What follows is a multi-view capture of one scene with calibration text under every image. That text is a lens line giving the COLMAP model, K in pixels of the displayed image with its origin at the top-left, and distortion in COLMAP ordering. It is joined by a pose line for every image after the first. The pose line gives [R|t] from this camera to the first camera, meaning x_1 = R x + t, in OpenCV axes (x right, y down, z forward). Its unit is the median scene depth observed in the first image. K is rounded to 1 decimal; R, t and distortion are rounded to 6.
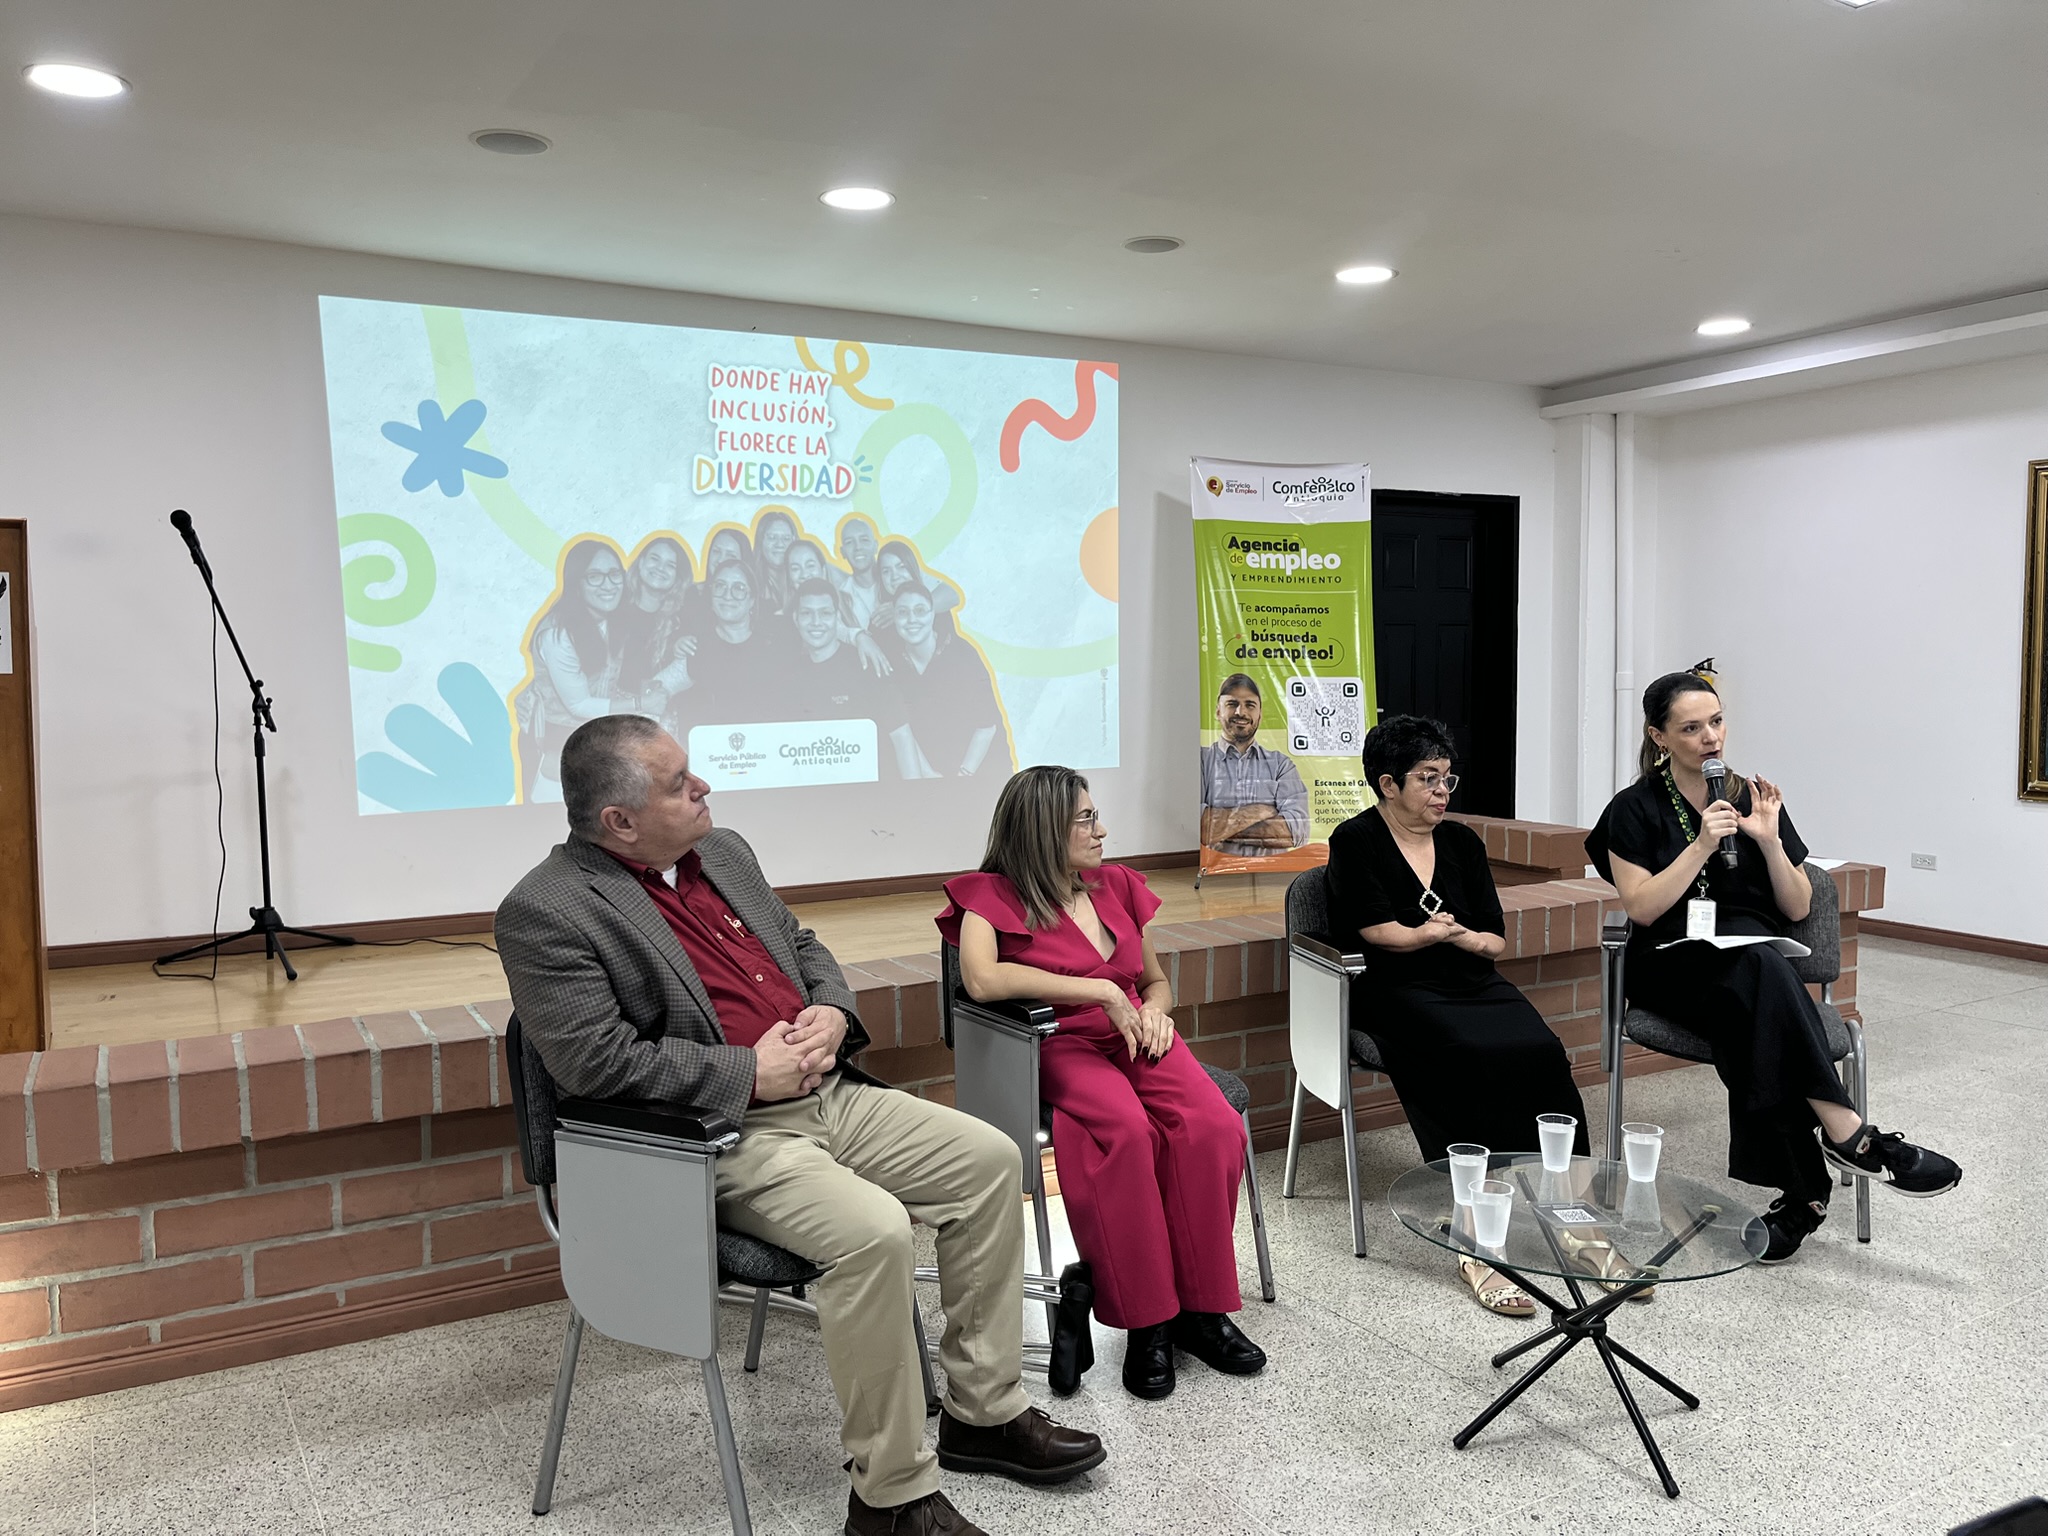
lens RADIAL K [[1533.3, 0, 1028.6], [0, 1533.3, 775.5], [0, 0, 1]] dist [0.075560, -0.124776]
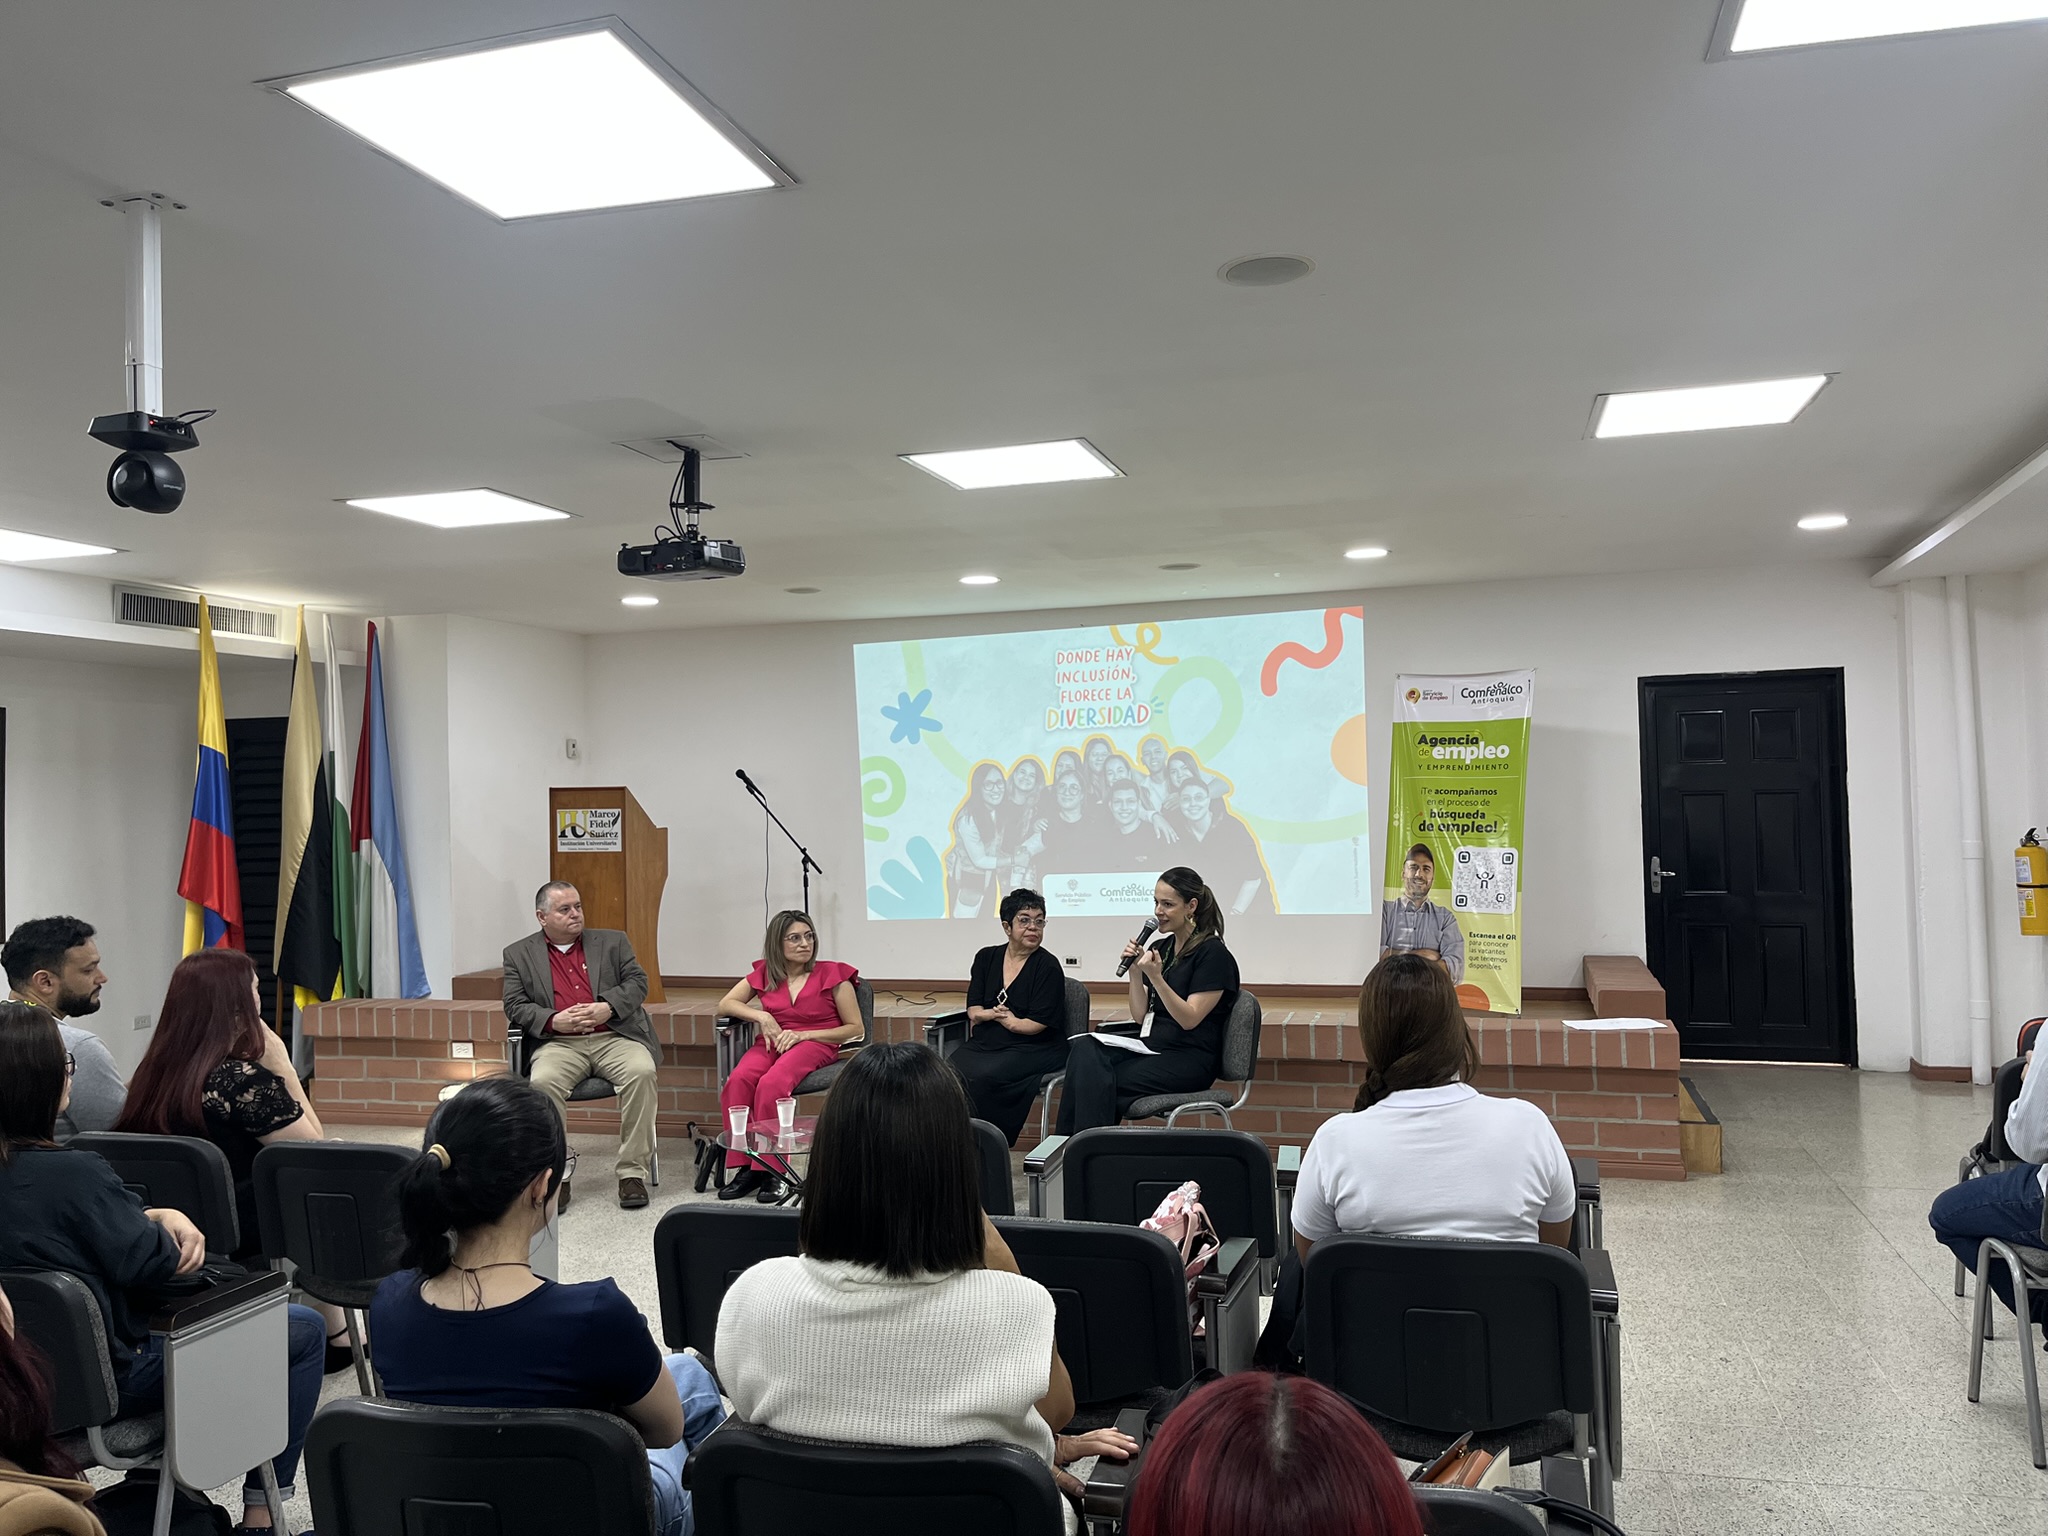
lens RADIAL K [[1558.4, 0, 1046.5], [0, 1558.4, 767.4], [0, 0, 1]] dist [0.110756, -0.000960]
pose [[0.689670, -0.021554, -0.723803, 0.933810], [-0.035841, 0.997316, -0.063850, -0.038839], [0.723236, 0.069977, 0.687046, -0.117489]]
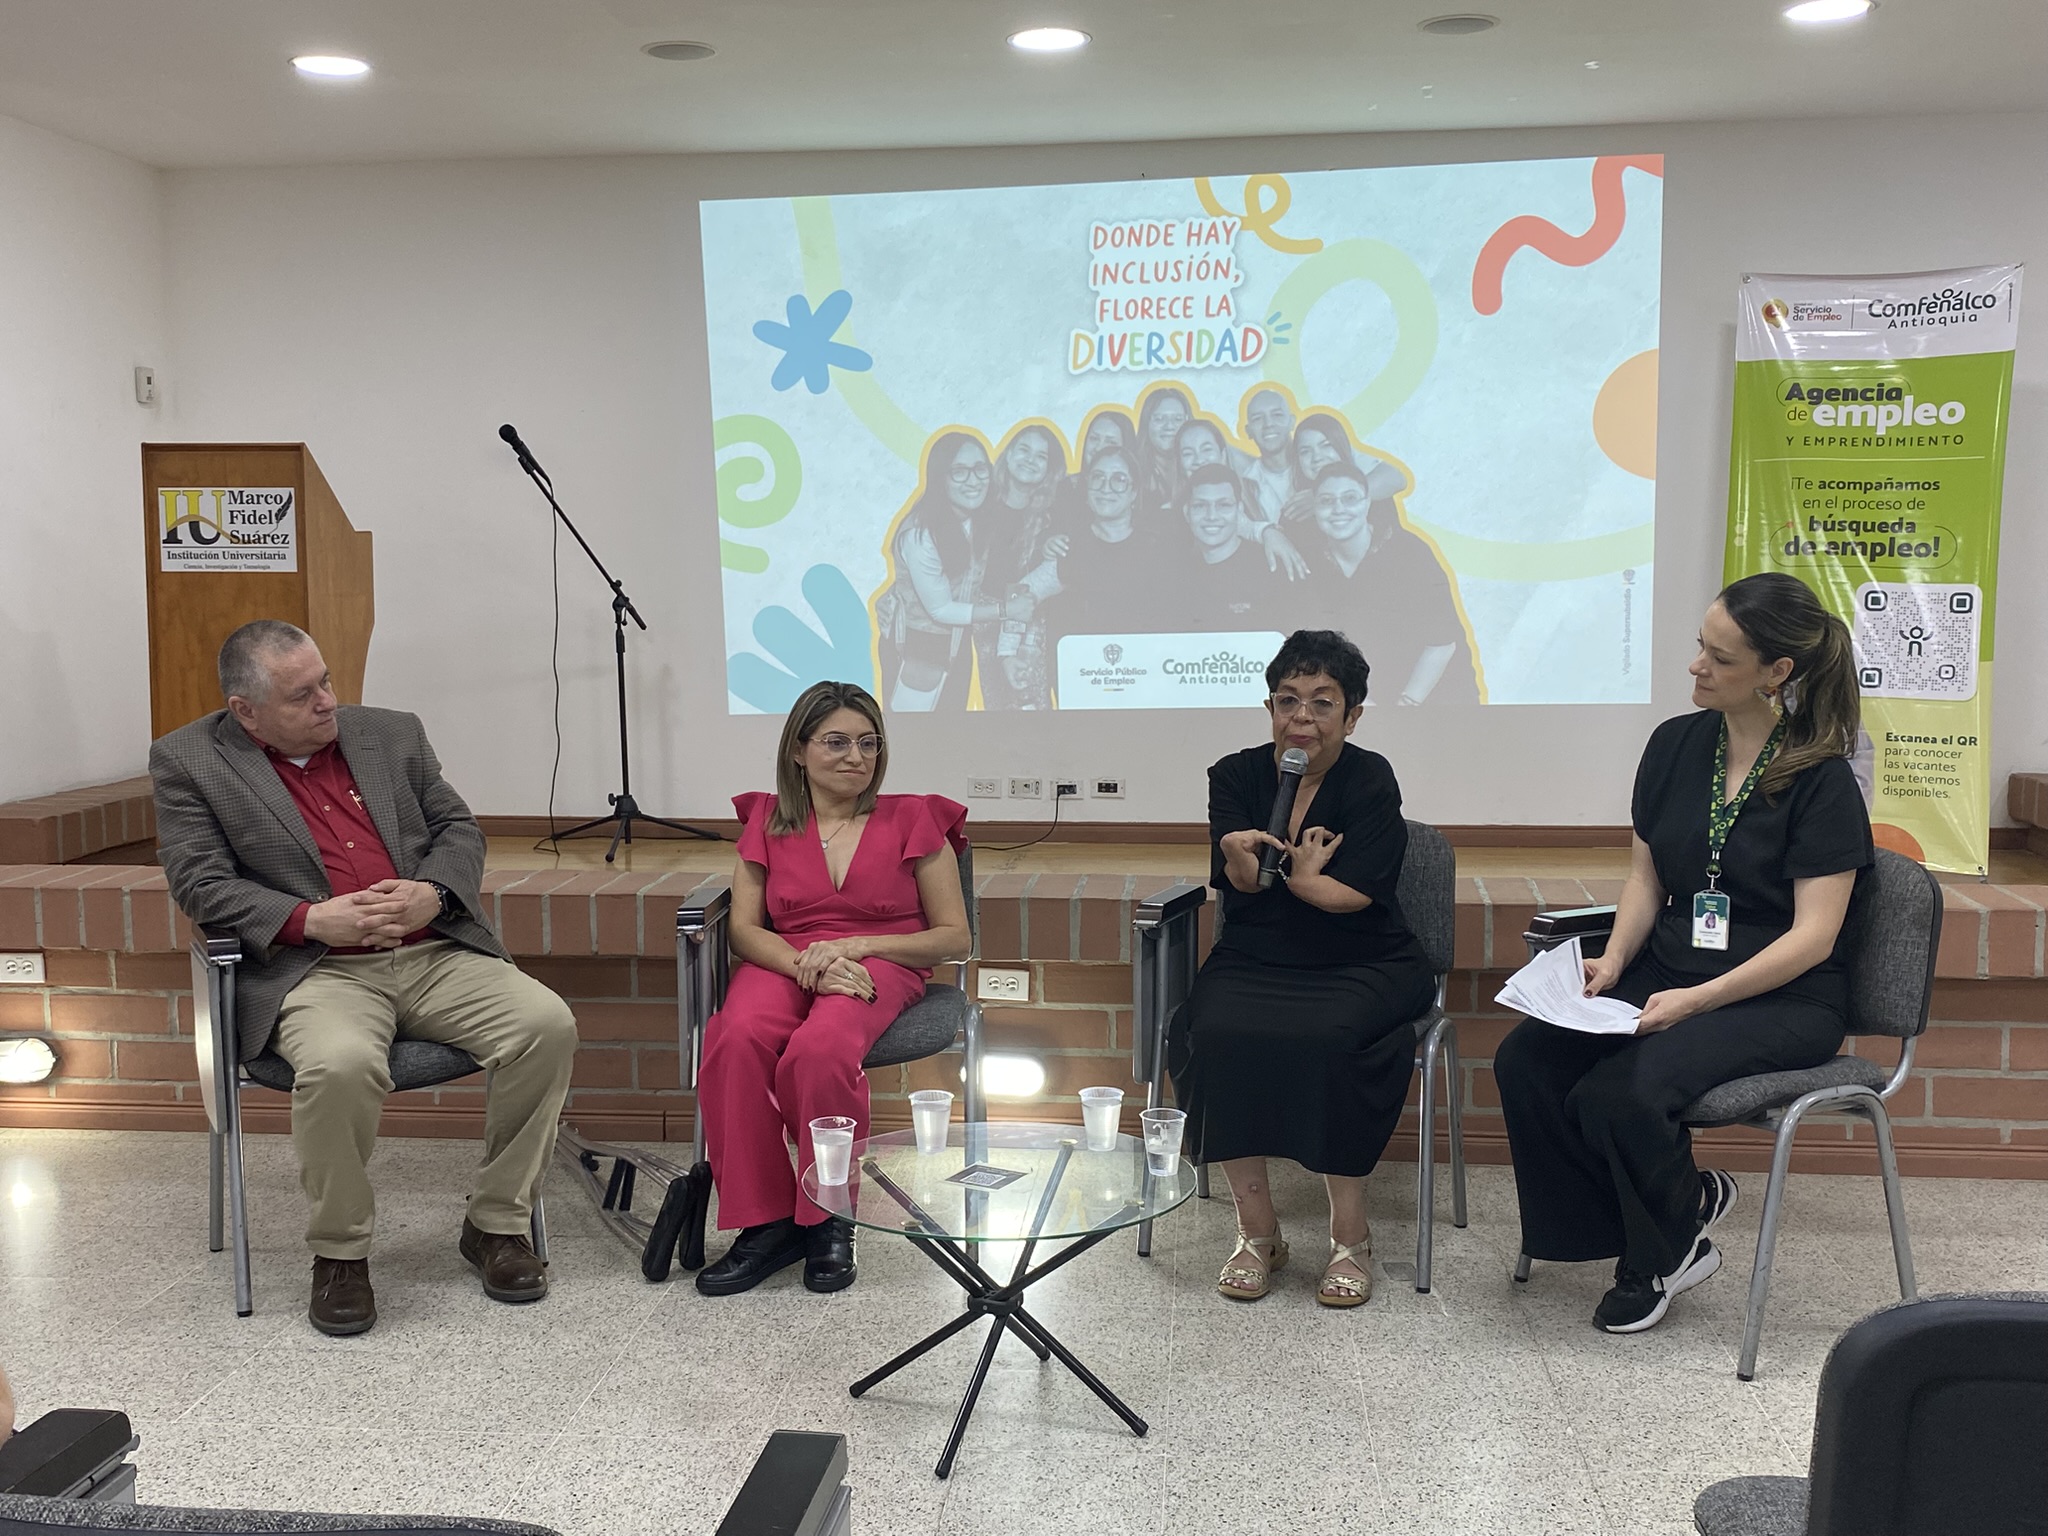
lens RADIAL K [[2083.4, 0, 1020.1], [0, 2083.4, 772.0], [0, 0, 1]] dist [0.210750, -0.637000]
pose [[0.803273, 0.061450, -0.592432, 0.476589], [-0.043202, 0.998055, 0.044946, -0.005946], [0.594042, -0.010510, 0.804366, 0.003406]]
